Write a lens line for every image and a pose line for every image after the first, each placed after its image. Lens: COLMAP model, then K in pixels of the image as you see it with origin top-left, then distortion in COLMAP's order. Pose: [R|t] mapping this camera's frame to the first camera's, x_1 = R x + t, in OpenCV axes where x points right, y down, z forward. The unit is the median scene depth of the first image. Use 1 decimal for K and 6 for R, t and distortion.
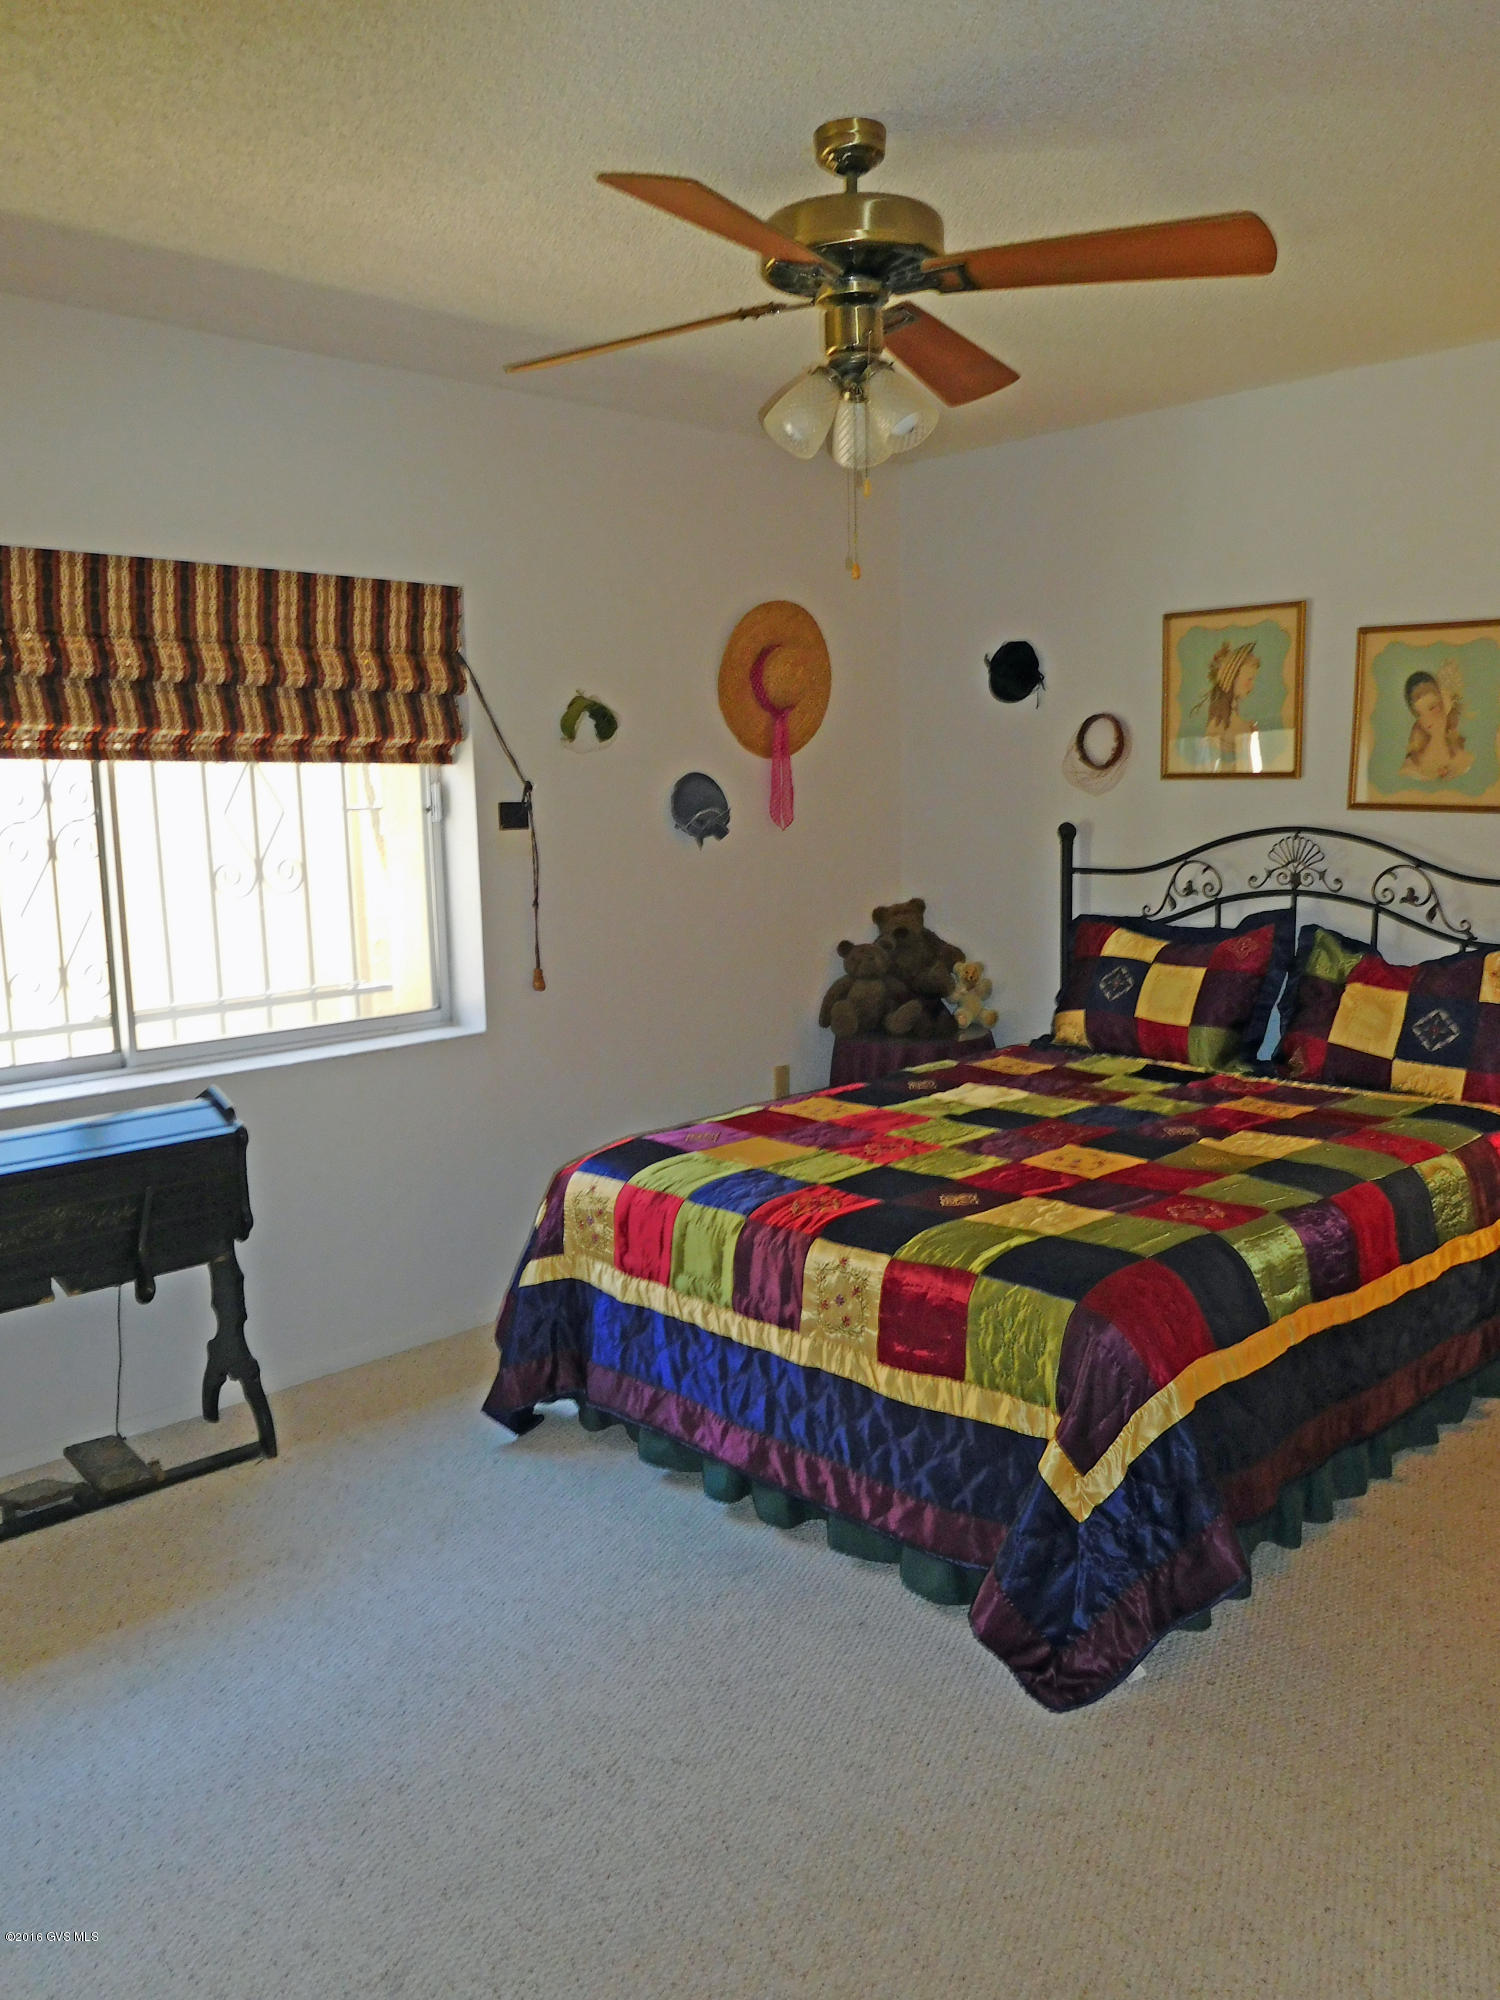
lens RADIAL K [[1495.5, 0, 750.0], [0, 1495.5, 1002.4], [0, 0, 1]] dist [-0.005882, 0.008947]
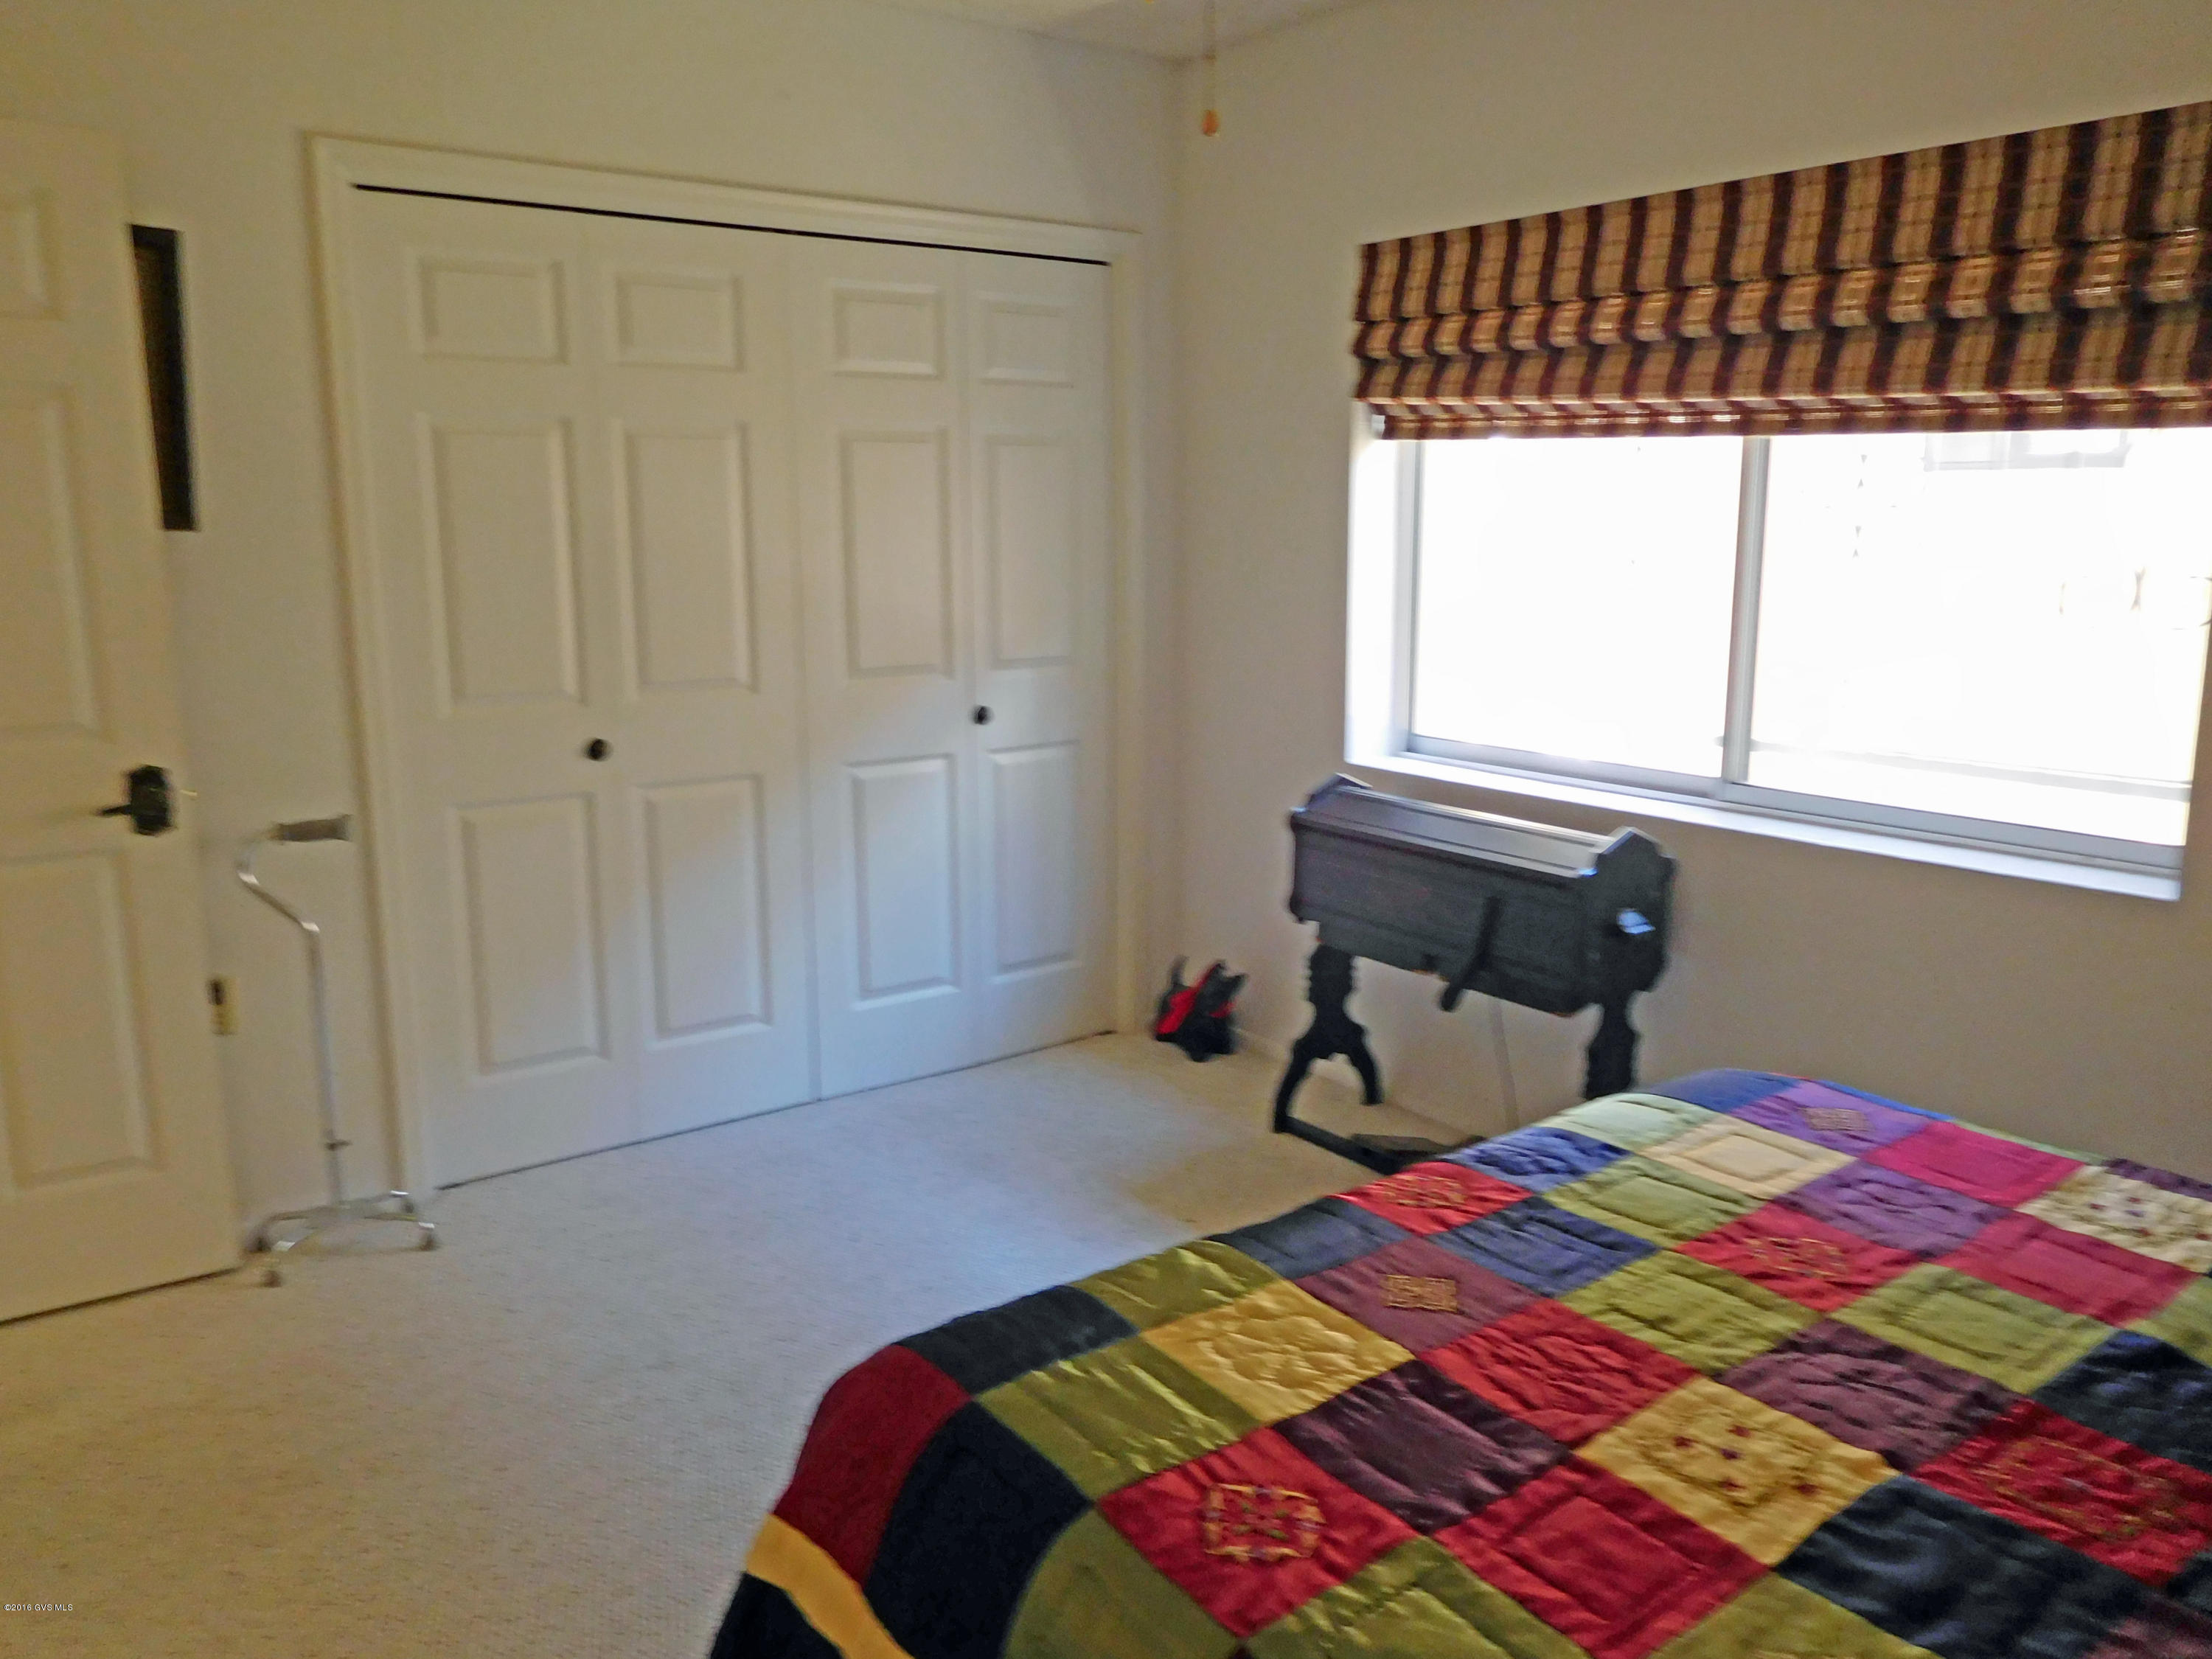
lens RADIAL K [[1654.0, 0, 1106.3], [0, 1654.0, 826.7], [0, 0, 1]] dist [-0.005882, 0.008947]
pose [[-0.105871, 0.225389, -0.968499, 0.555227], [-0.135178, 0.961669, 0.238577, -0.122481], [0.985149, 0.156178, -0.071345, 0.742889]]
